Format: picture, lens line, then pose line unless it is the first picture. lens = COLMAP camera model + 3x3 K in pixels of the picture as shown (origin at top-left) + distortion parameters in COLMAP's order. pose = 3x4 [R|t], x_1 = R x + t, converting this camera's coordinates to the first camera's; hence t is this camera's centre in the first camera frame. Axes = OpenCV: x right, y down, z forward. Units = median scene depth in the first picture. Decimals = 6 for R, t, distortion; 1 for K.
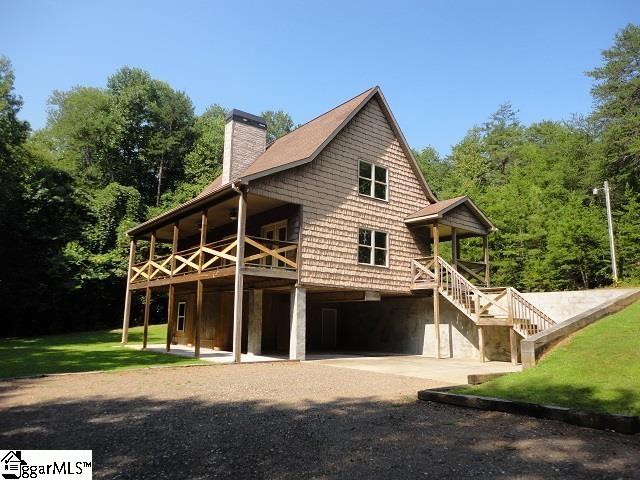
lens RADIAL K [[458.2, 0, 319.6], [0, 458.2, 239.7], [0, 0, 1]] dist [-0.005749, -0.008833]
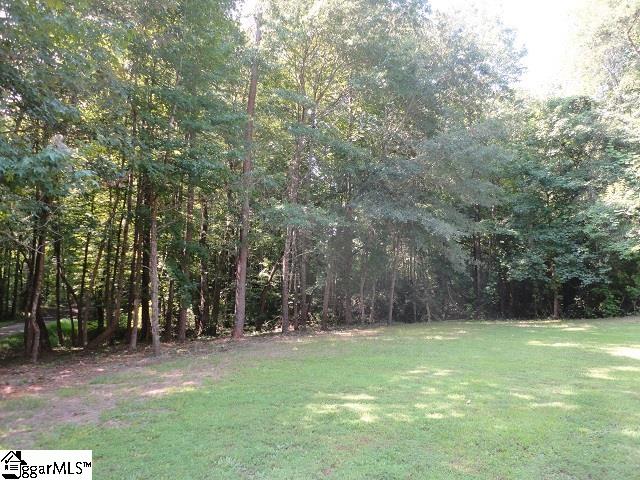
lens RADIAL K [[458.2, 0, 319.5], [0, 458.2, 238.9], [0, 0, 1]] dist [-0.005749, -0.008833]
pose [[0.492659, -0.098369, -0.864645, -0.183464], [0.139091, 0.989718, -0.033346, 0.048679], [0.859035, -0.103836, 0.501276, 0.284002]]
